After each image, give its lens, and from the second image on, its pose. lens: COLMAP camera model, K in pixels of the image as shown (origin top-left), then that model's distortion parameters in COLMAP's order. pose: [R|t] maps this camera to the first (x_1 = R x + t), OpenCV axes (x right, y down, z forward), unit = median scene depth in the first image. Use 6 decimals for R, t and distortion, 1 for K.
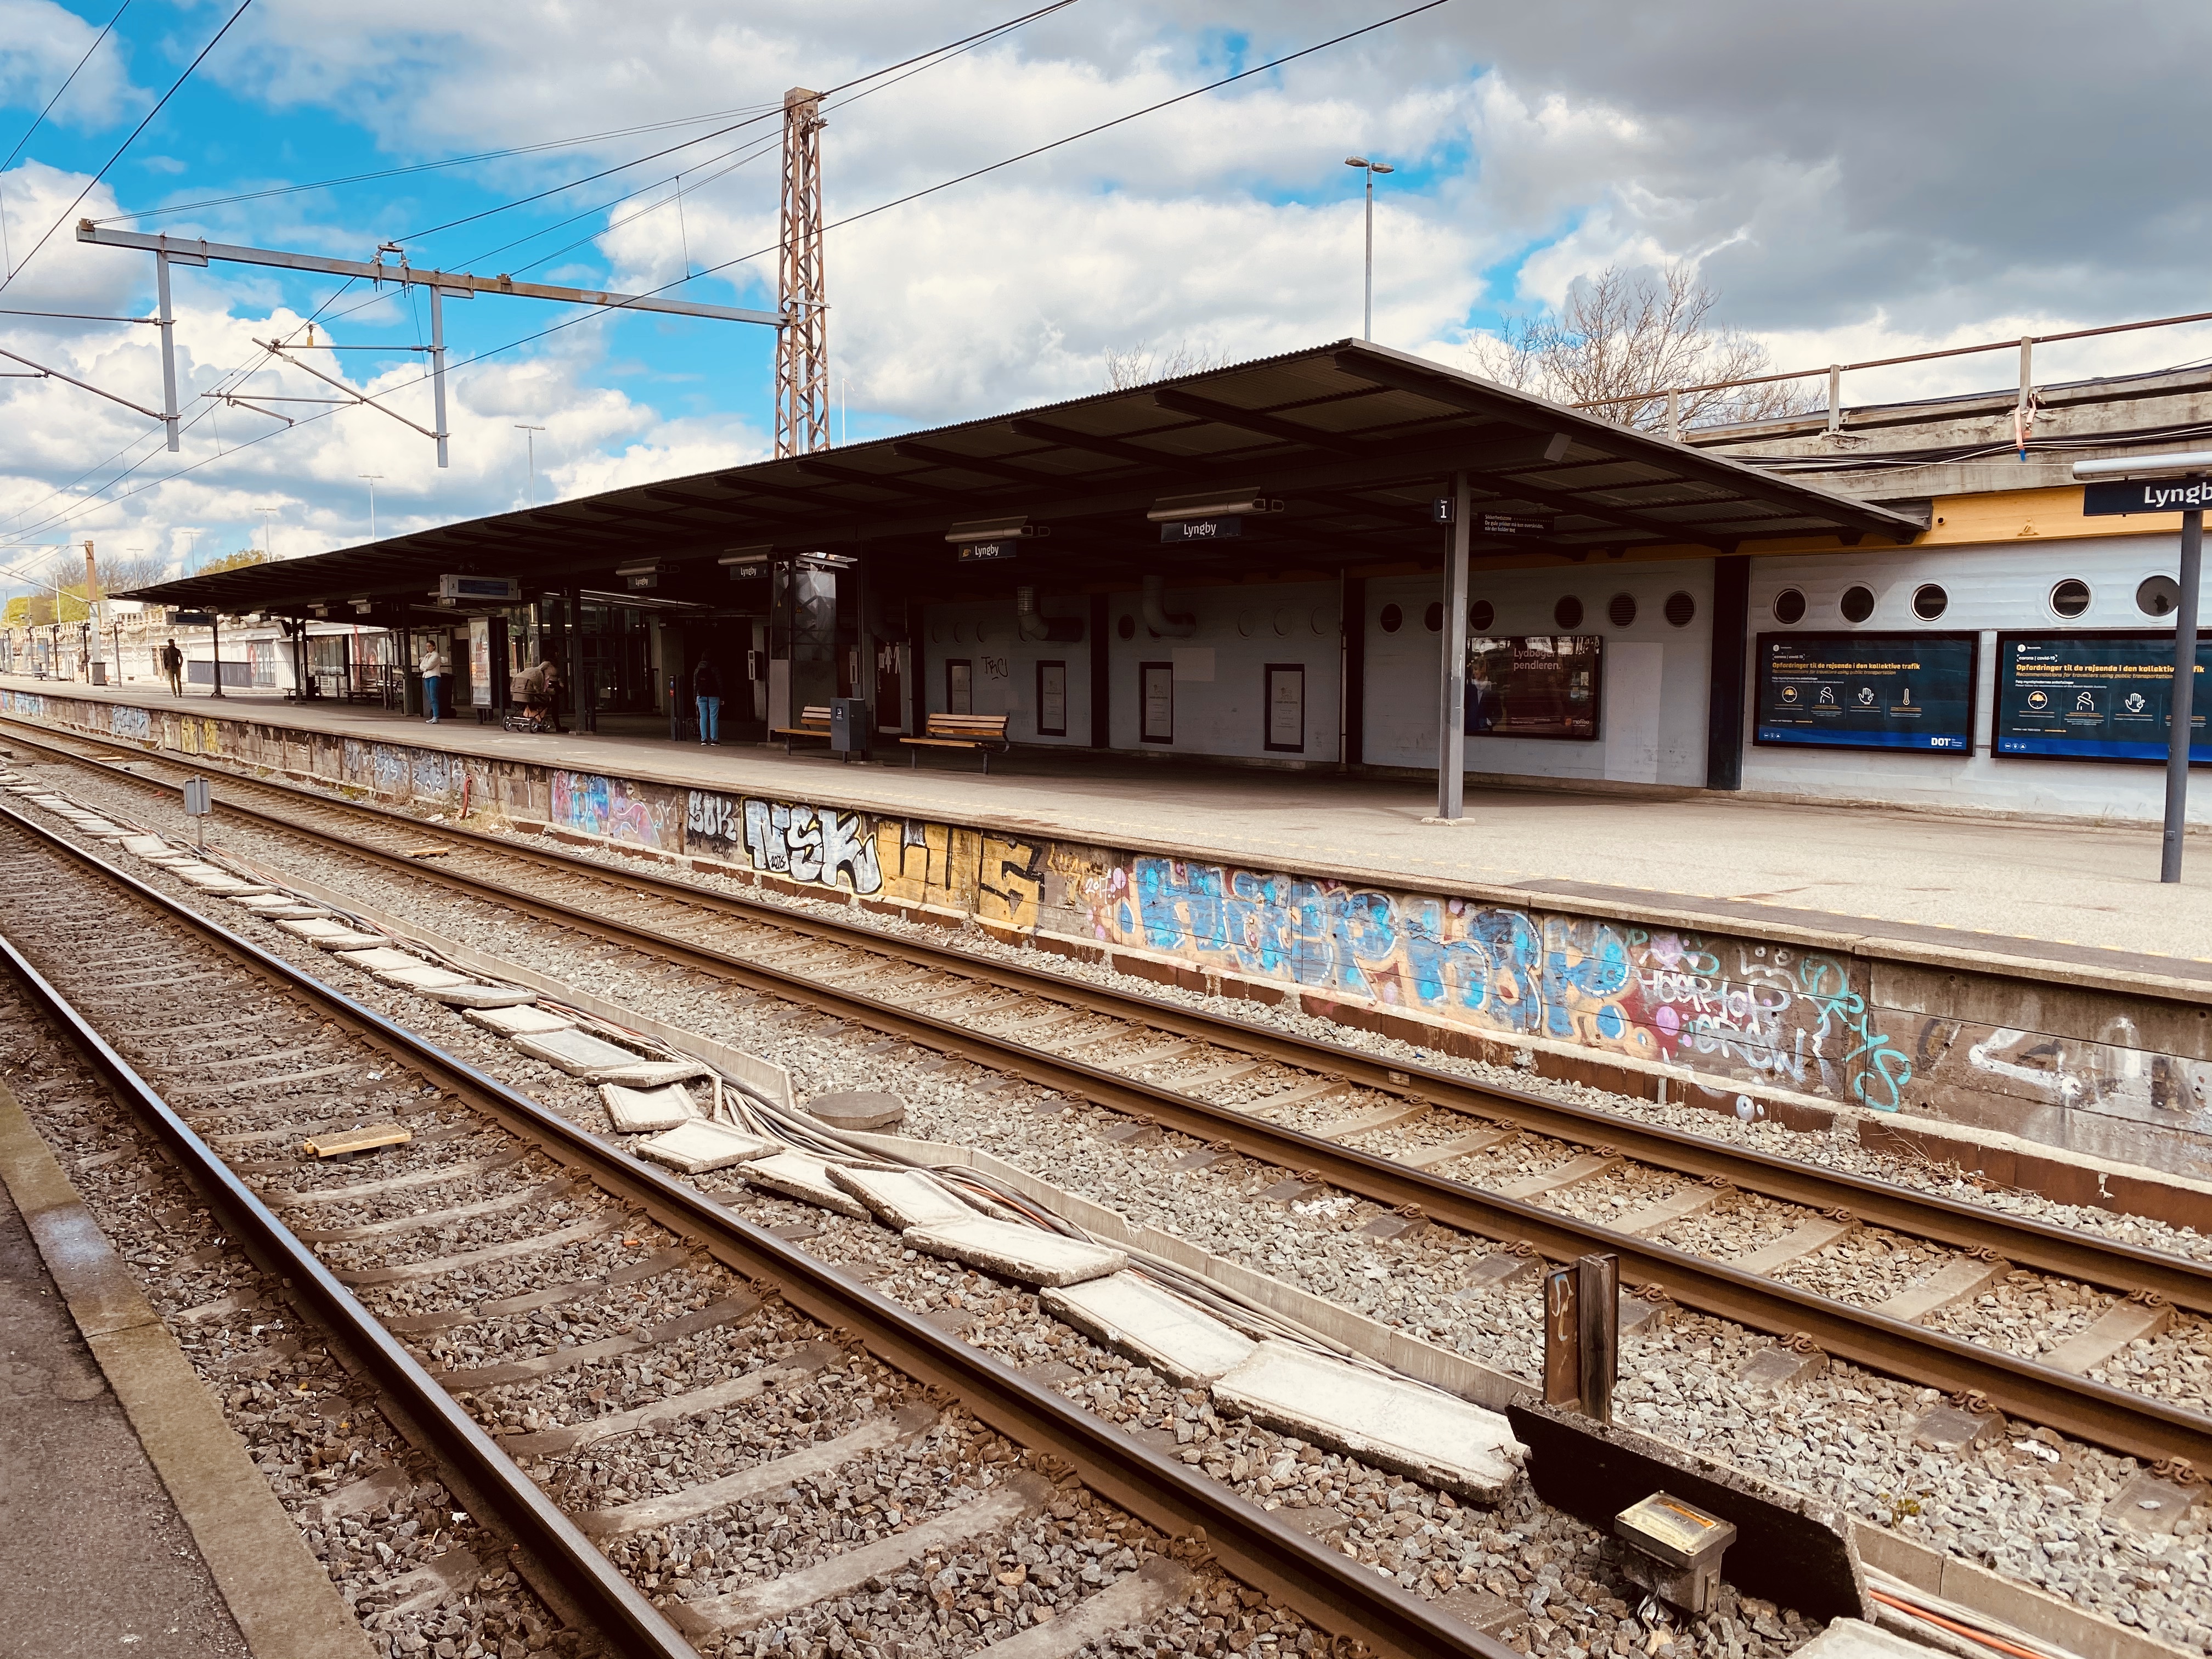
lens RADIAL K [[1690.4, 0, 1099.9], [0, 1690.4, 830.3], [0, 0, 1]] dist [0.047565, -0.063435]
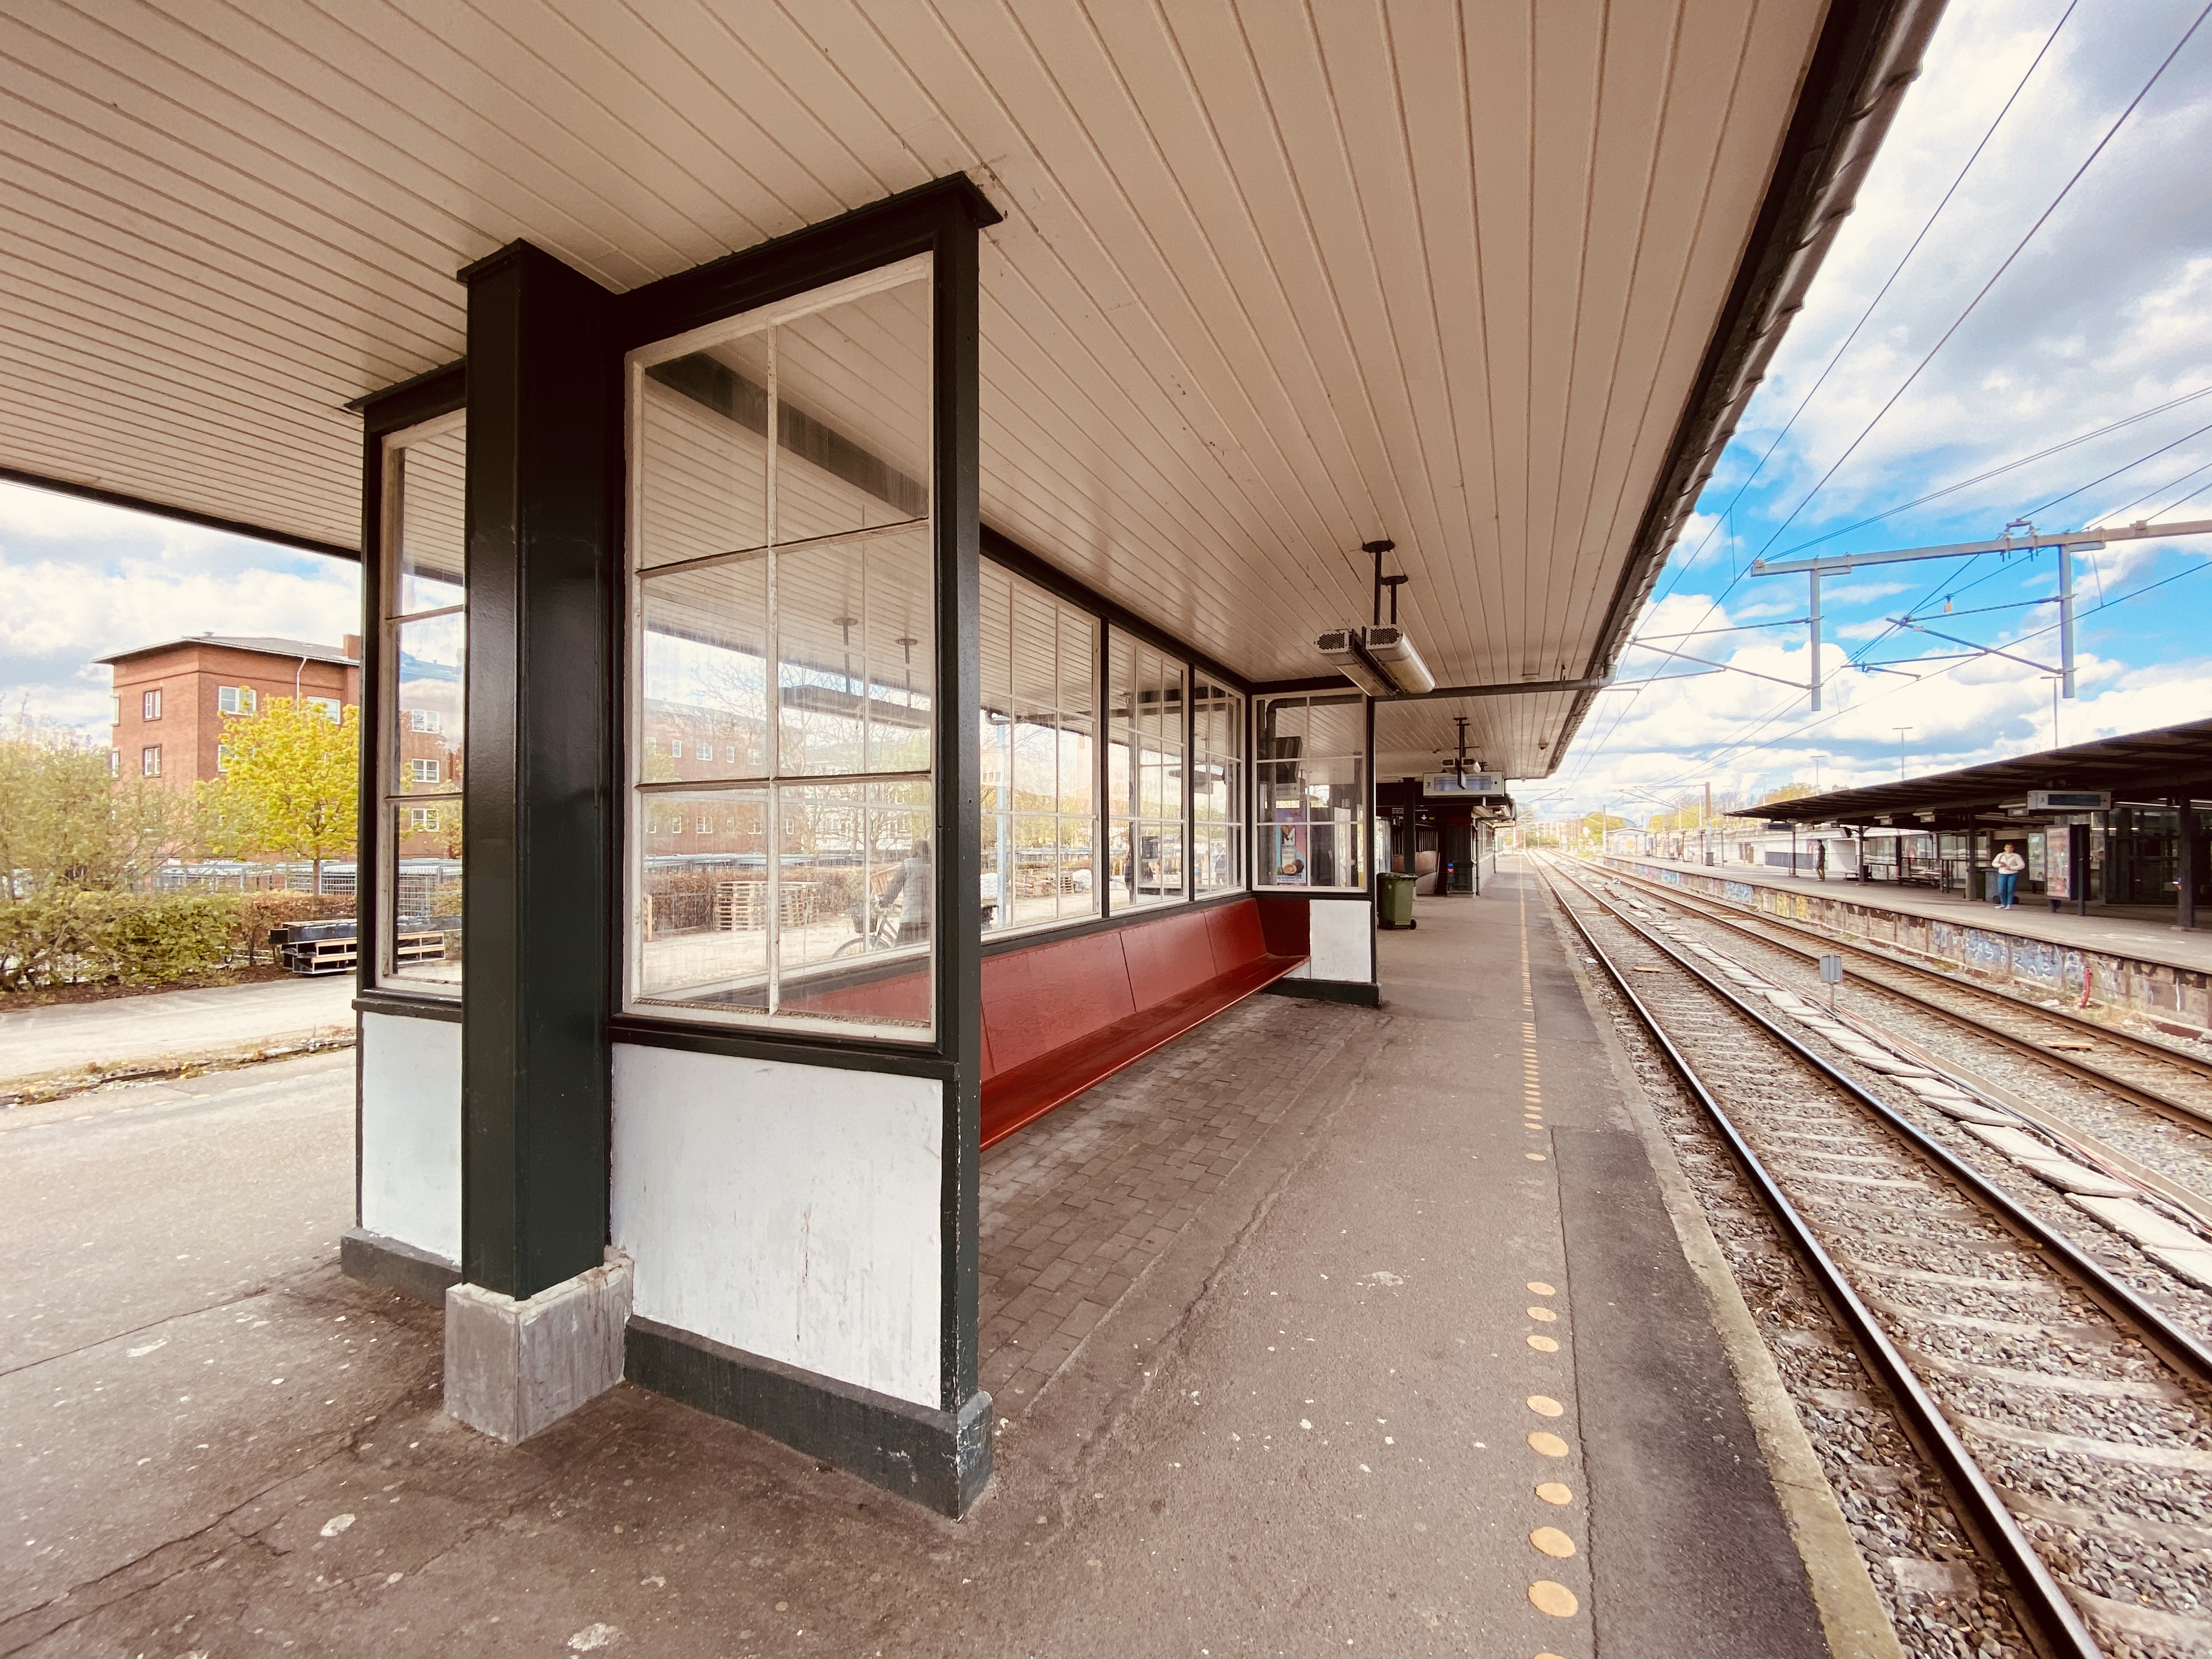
lens RADIAL K [[909.7, 0, 1106.6], [0, 909.7, 832.6], [0, 0, 1]] dist [0.025532, -0.022516]
pose [[0.453841, -0.007467, -0.891051, -0.176188], [-0.095313, 0.993821, -0.056874, -0.033452], [0.885971, 0.110741, 0.450325, 0.209167]]
